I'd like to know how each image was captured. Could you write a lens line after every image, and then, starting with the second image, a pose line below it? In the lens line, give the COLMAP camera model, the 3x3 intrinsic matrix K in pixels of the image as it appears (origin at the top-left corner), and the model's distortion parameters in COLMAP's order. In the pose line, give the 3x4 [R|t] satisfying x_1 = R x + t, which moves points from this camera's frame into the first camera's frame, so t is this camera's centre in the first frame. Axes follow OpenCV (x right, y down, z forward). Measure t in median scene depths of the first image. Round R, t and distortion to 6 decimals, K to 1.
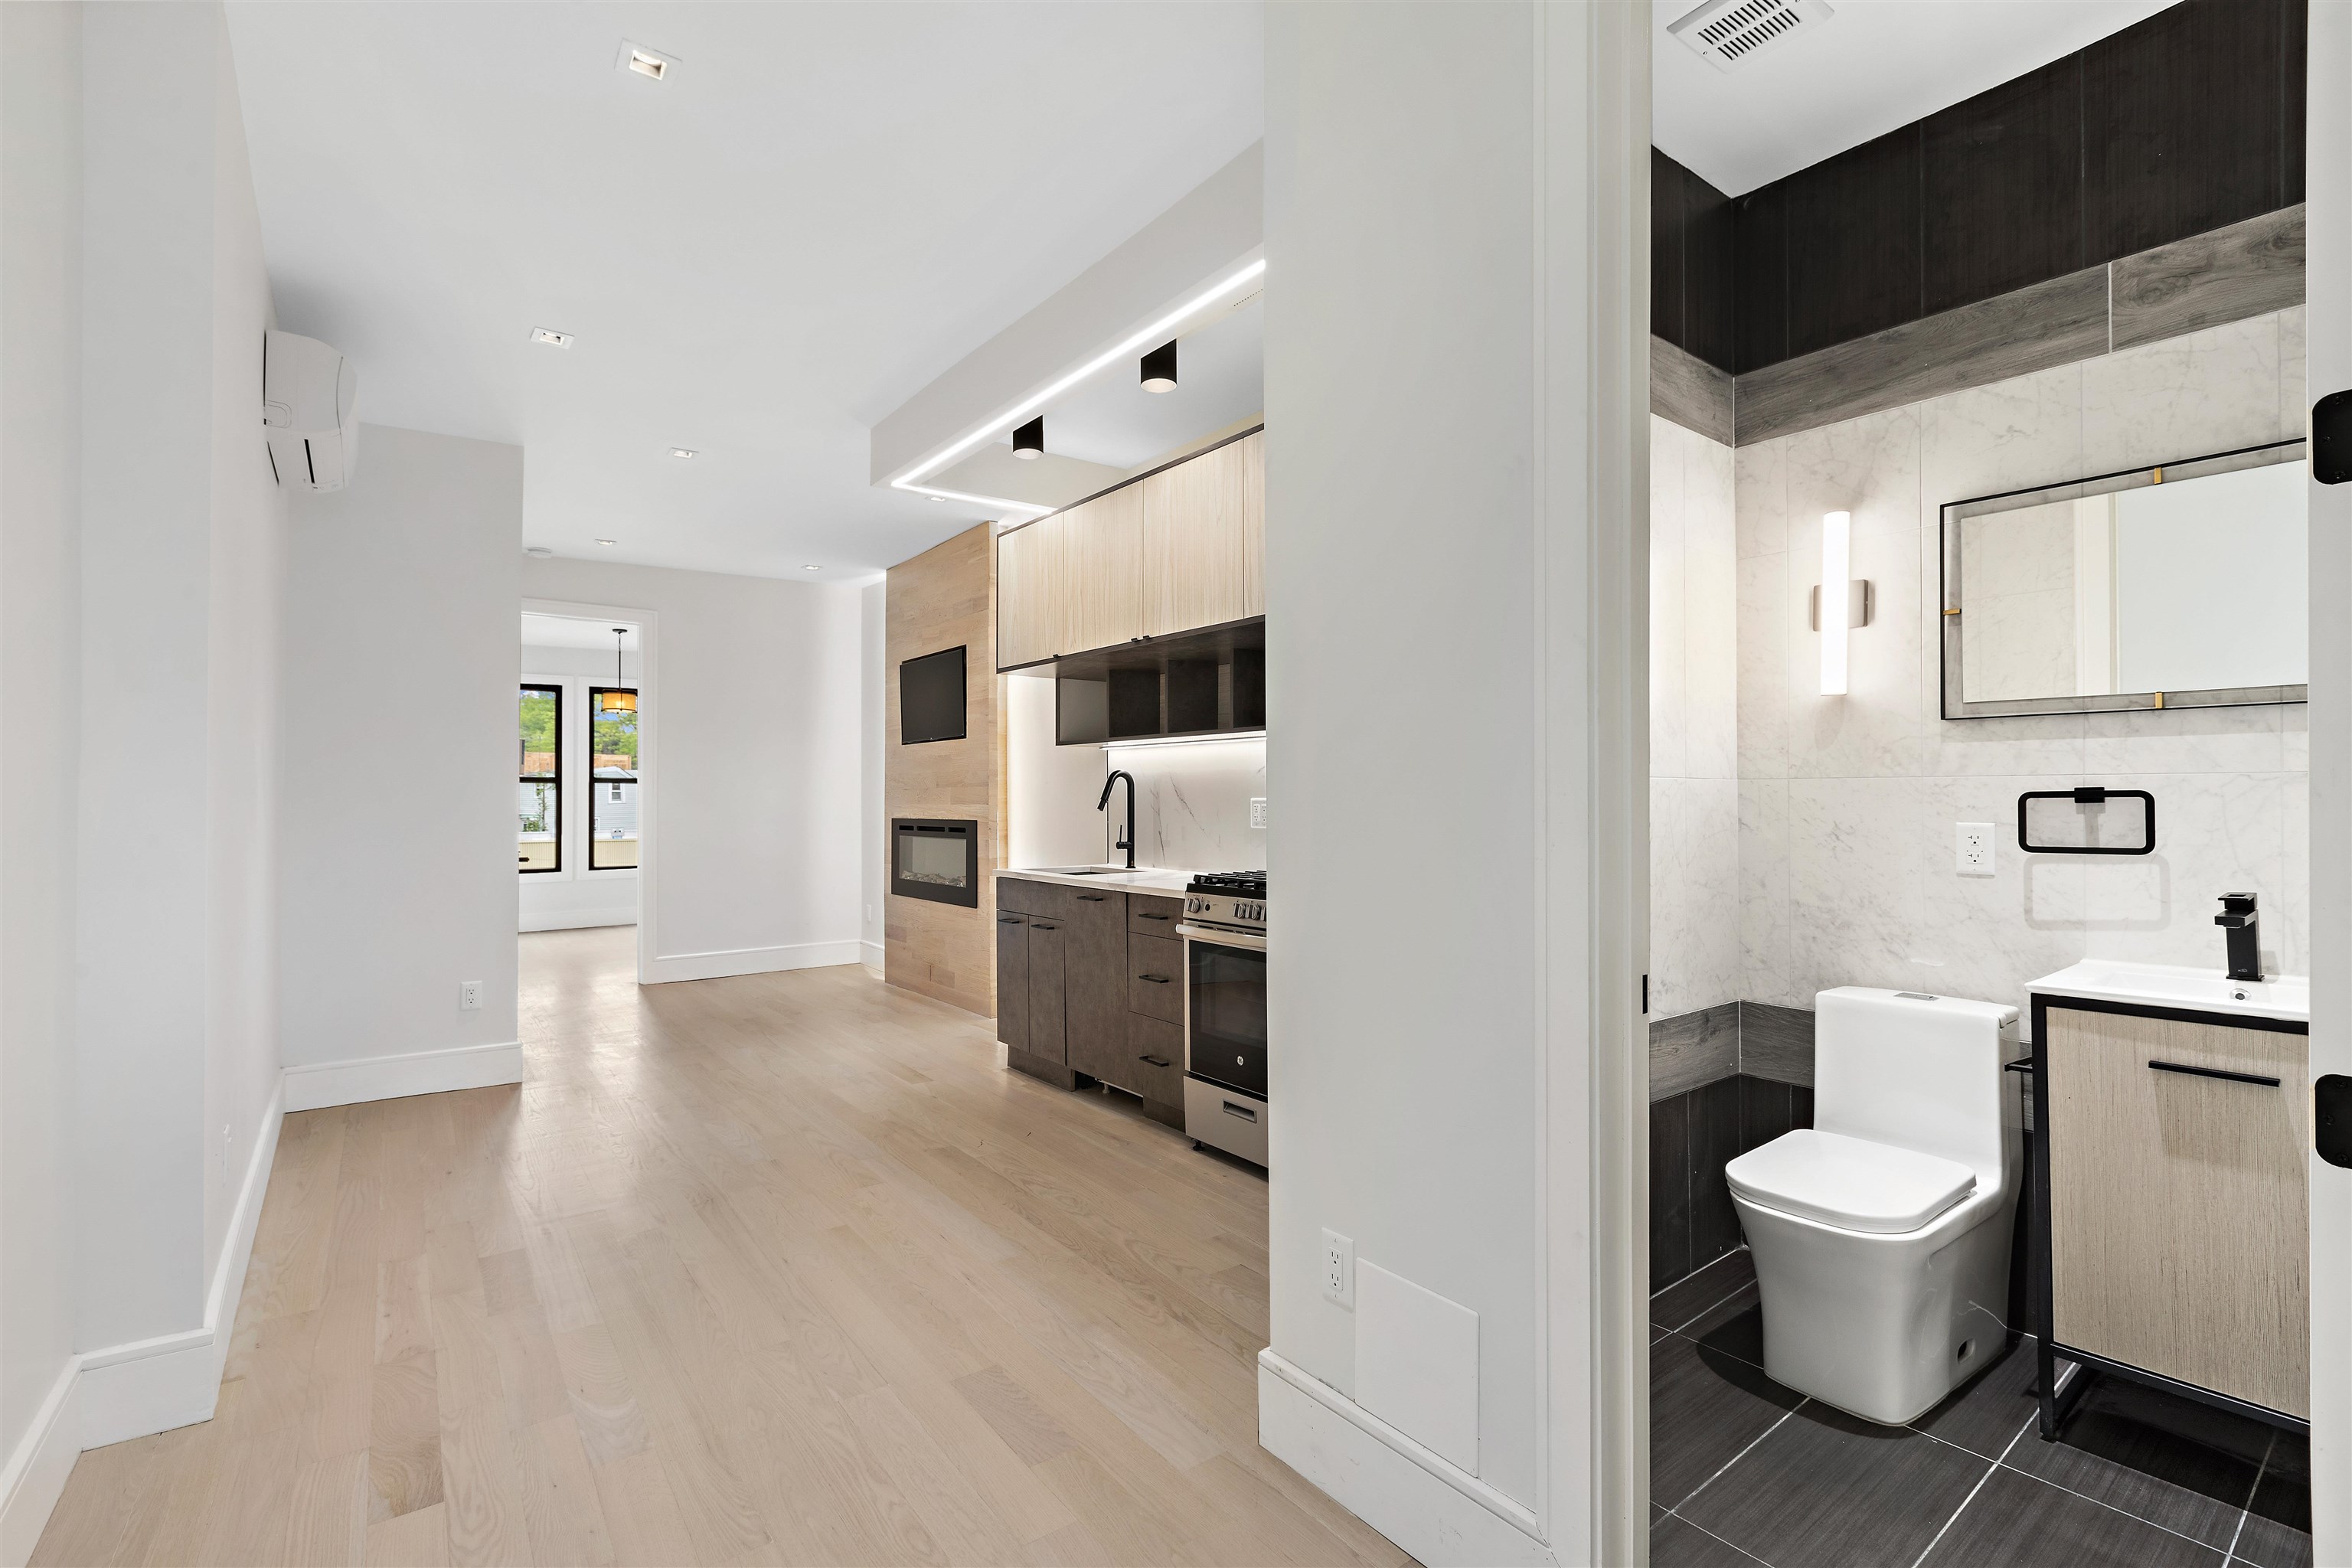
lens RADIAL K [[1039.8, 0, 1177.2], [0, 1039.8, 791.2], [0, 0, 1]] dist [-0.000591, -0.000307]
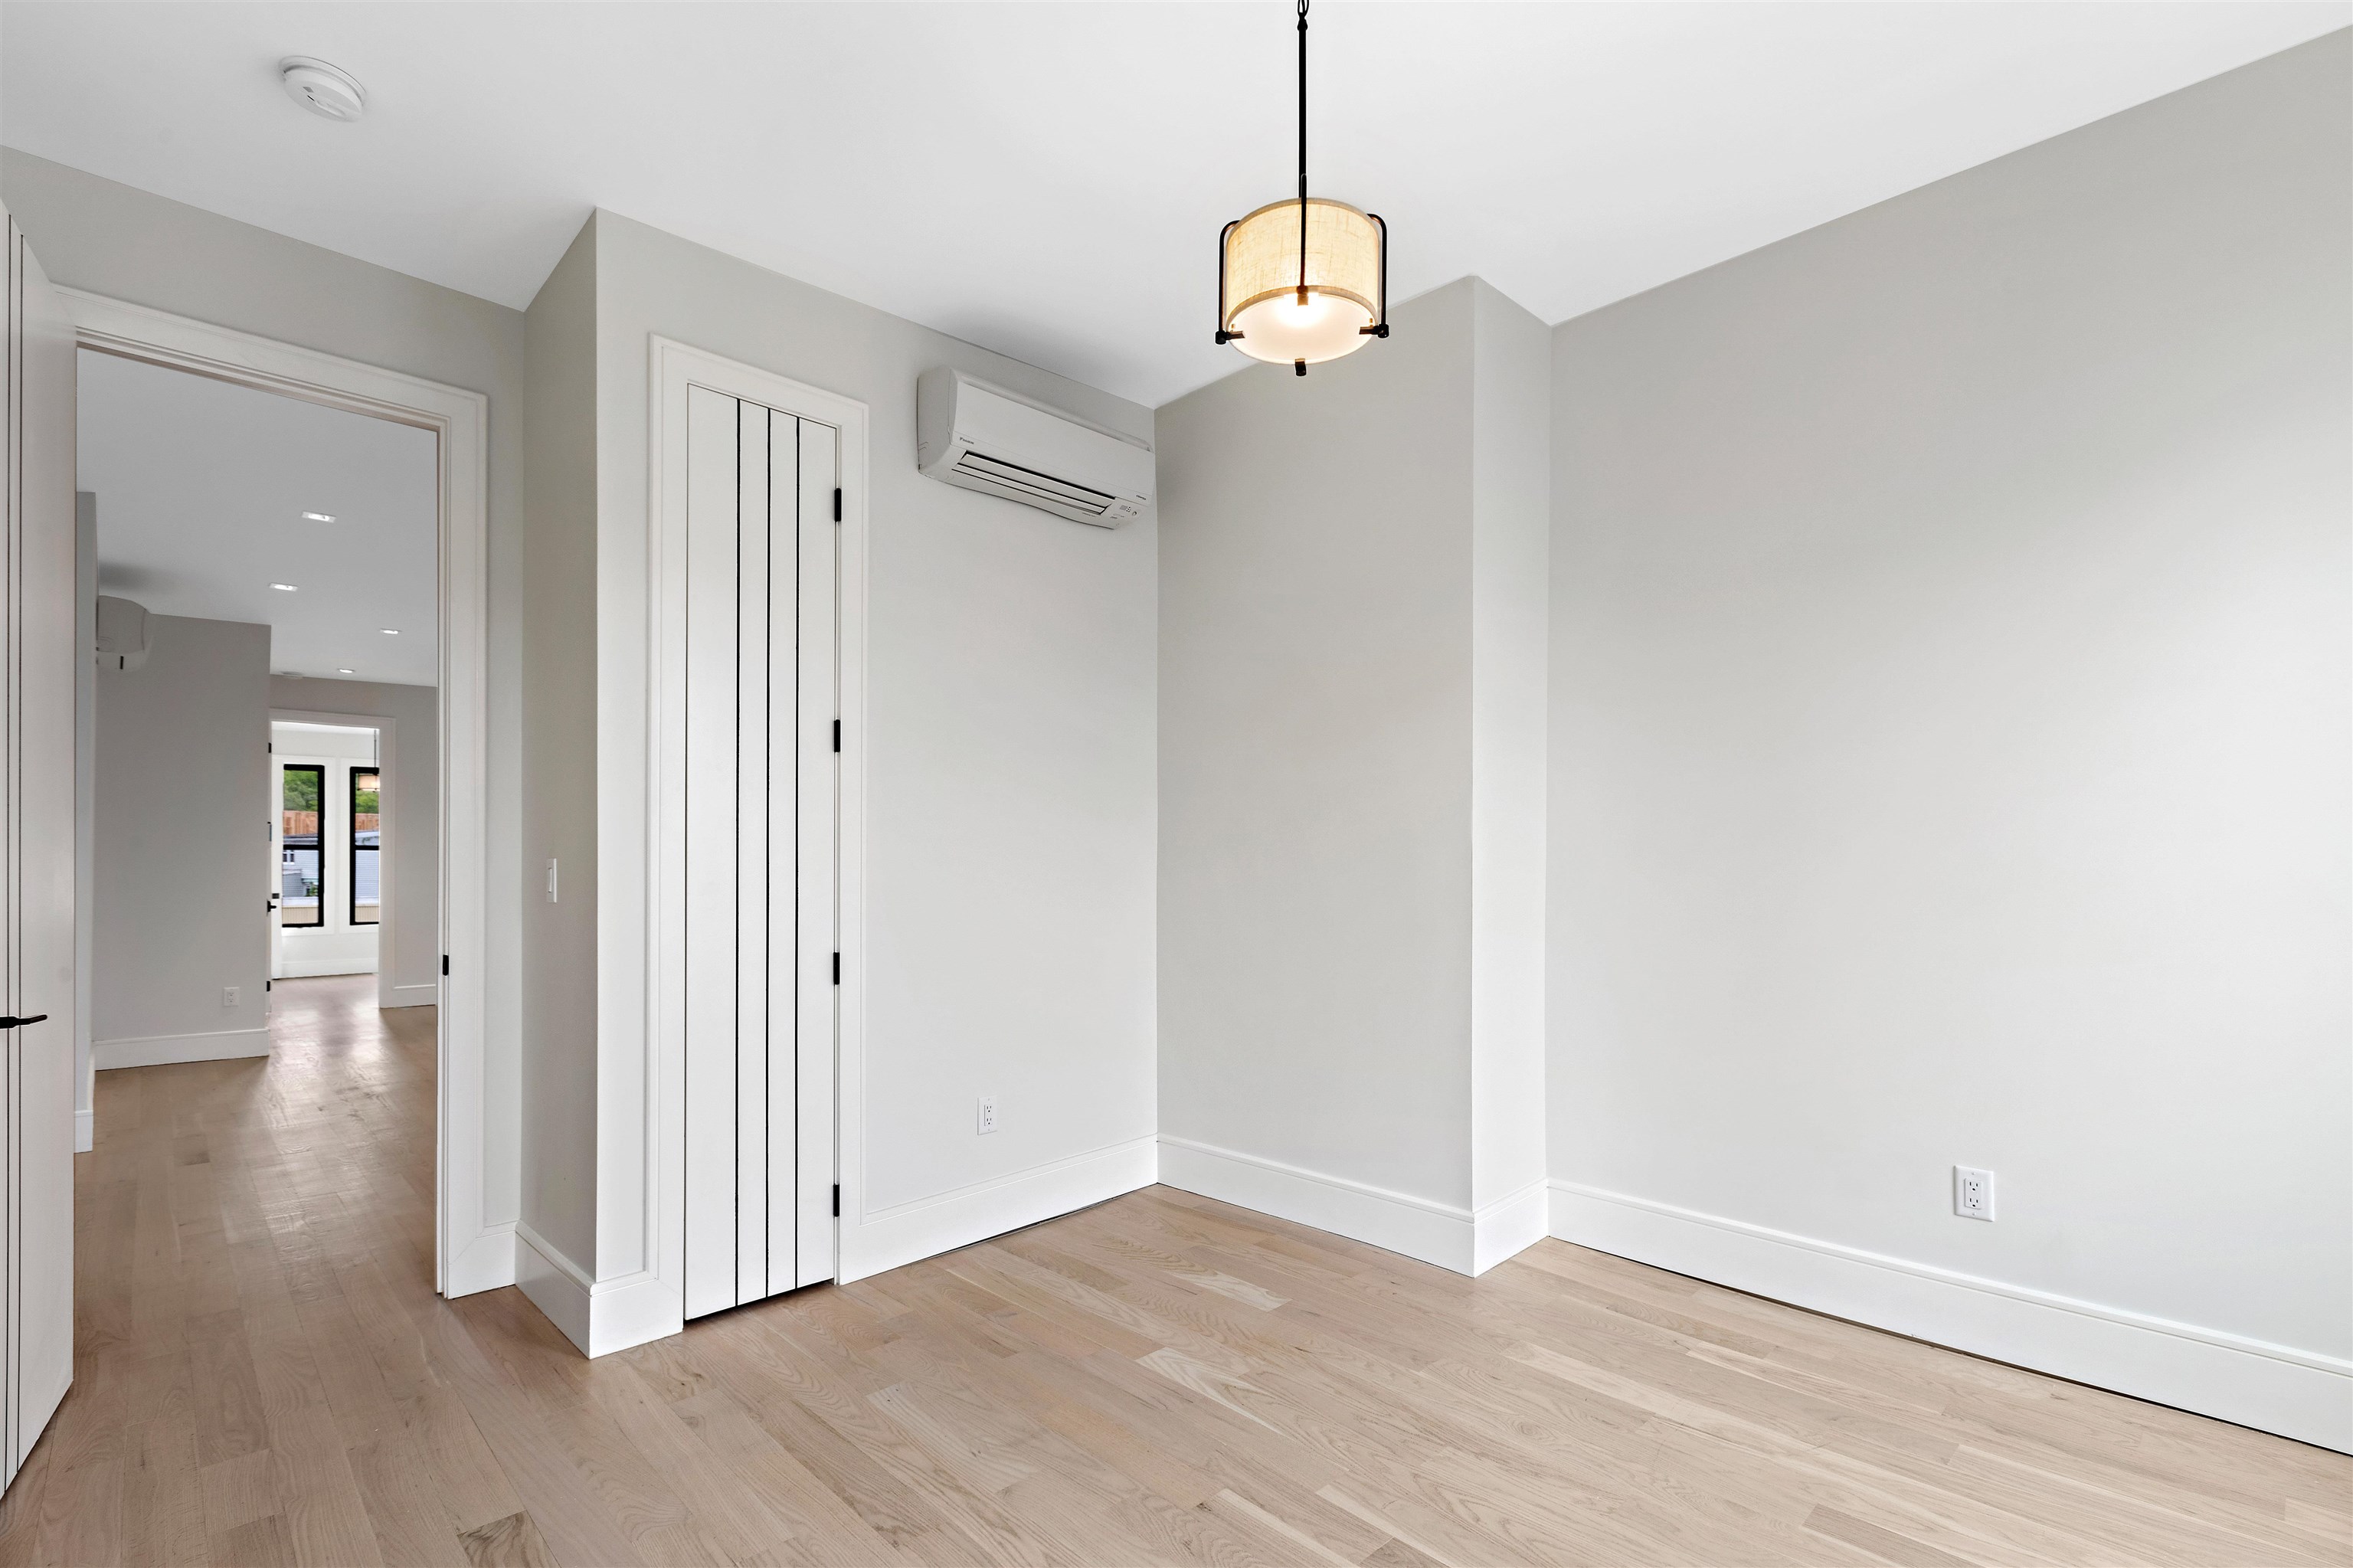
lens RADIAL K [[1061.6, 0, 1176.0], [0, 1061.6, 856.6], [0, 0, 1]] dist [-0.000288, -0.000161]
pose [[0.992479, 0.002603, 0.122386, 0.471438], [-0.002671, 0.999996, 0.000397, -0.007100], [-0.122384, -0.000721, 0.992483, -0.665791]]
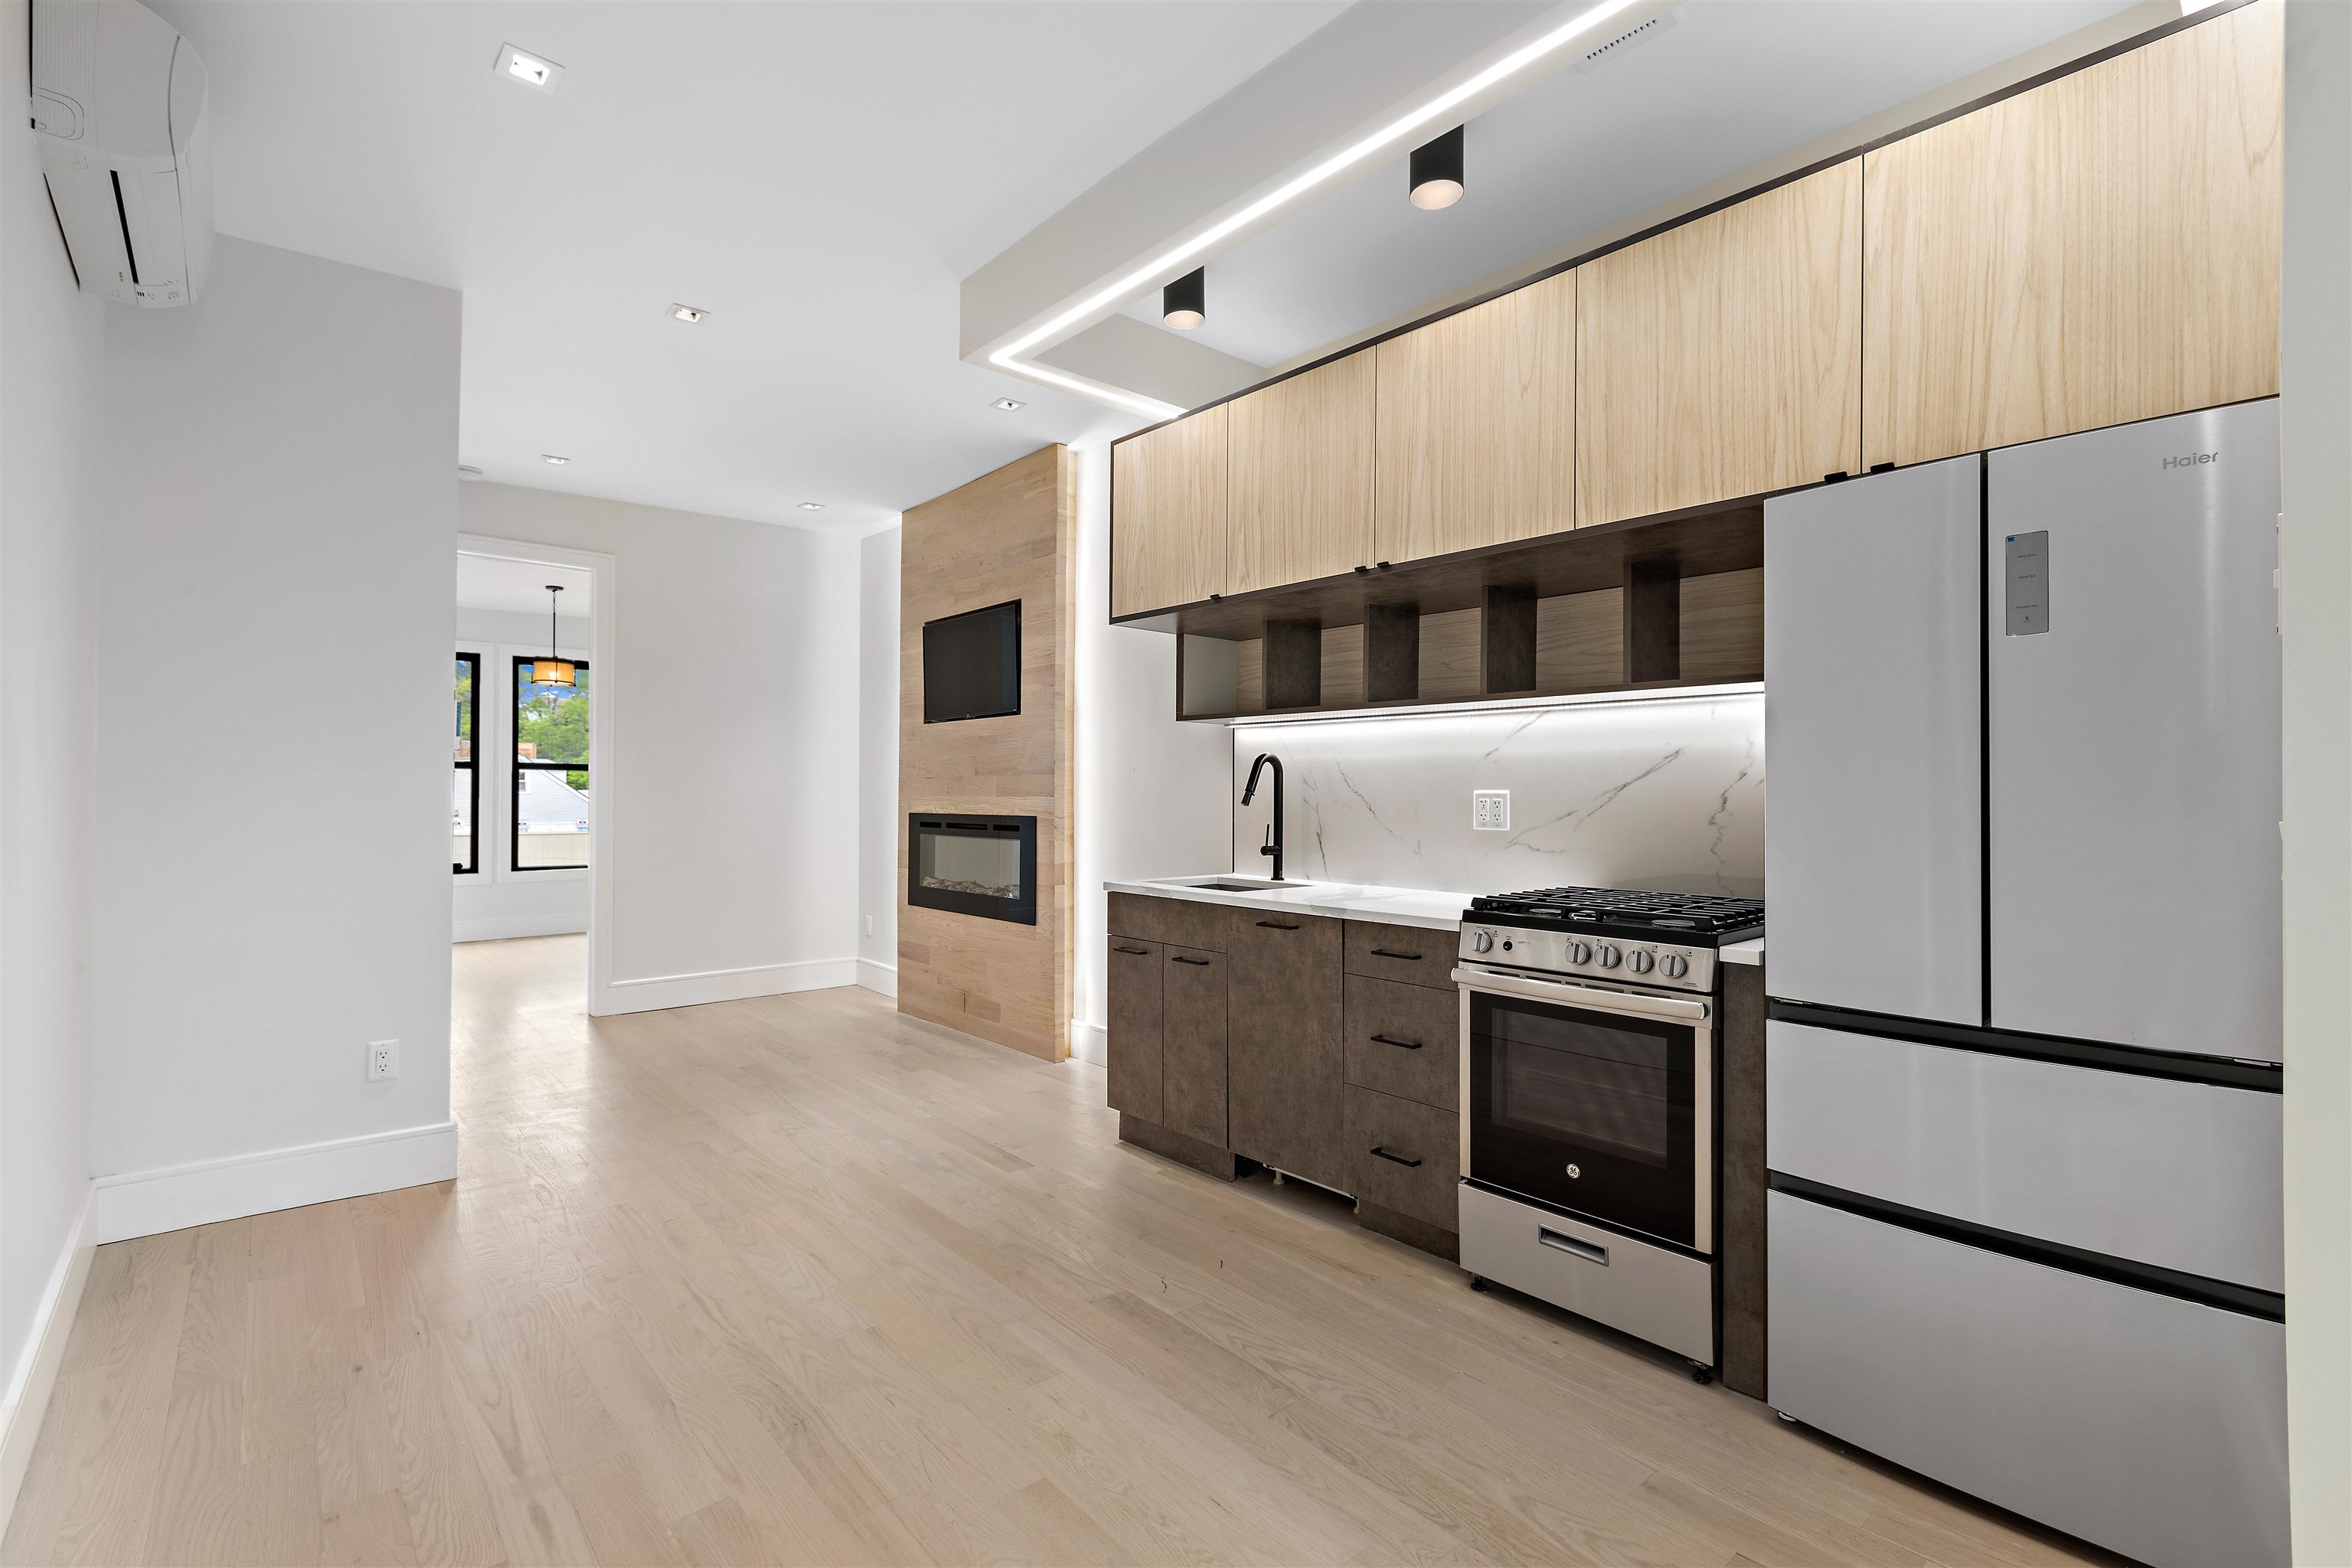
lens RADIAL K [[1039.8, 0, 1177.2], [0, 1039.8, 791.2], [0, 0, 1]] dist [-0.000591, -0.000307]
pose [[0.997440, 0.006435, 0.071218, -0.188879], [-0.006823, 0.999963, 0.005204, 0.004857], [-0.071182, -0.005676, 0.997447, 0.252752]]
